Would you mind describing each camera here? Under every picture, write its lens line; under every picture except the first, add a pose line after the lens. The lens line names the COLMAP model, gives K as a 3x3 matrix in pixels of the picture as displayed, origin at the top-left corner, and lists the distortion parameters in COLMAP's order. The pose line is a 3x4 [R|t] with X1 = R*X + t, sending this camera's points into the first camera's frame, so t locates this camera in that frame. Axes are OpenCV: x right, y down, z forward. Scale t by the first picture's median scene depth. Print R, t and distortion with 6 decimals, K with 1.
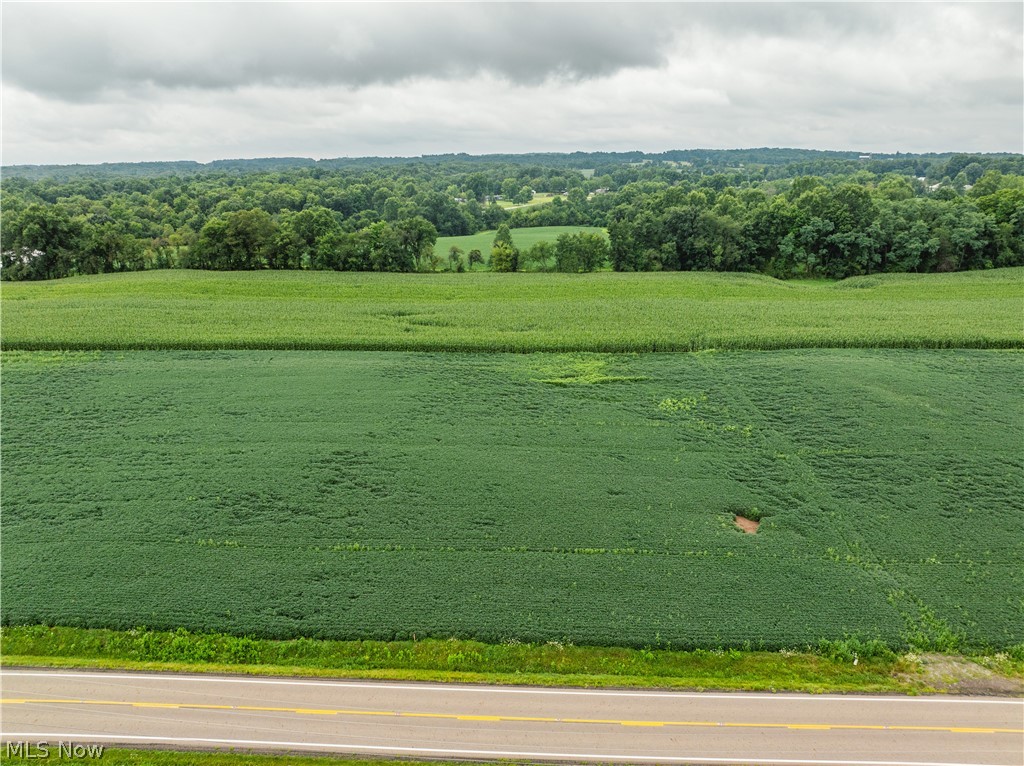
lens RADIAL K [[738.1, 0, 512.0], [0, 738.1, 383.0], [0, 0, 1]] dist [-0.038508, -0.001084]
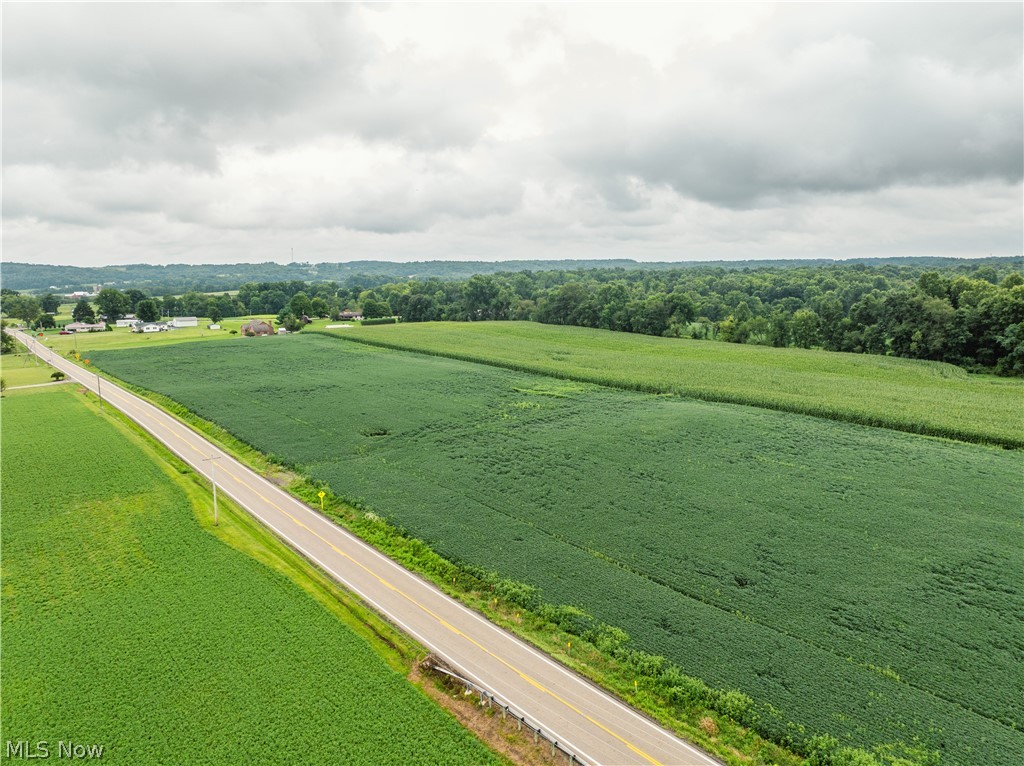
lens RADIAL K [[738.1, 0, 512.0], [0, 738.1, 383.0], [0, 0, 1]] dist [-0.038508, -0.001084]
pose [[0.639284, 0.120393, -0.759488, 0.127544], [-0.217452, 0.975659, -0.028376, 0.003306], [0.737584, 0.183292, 0.649903, 0.004255]]
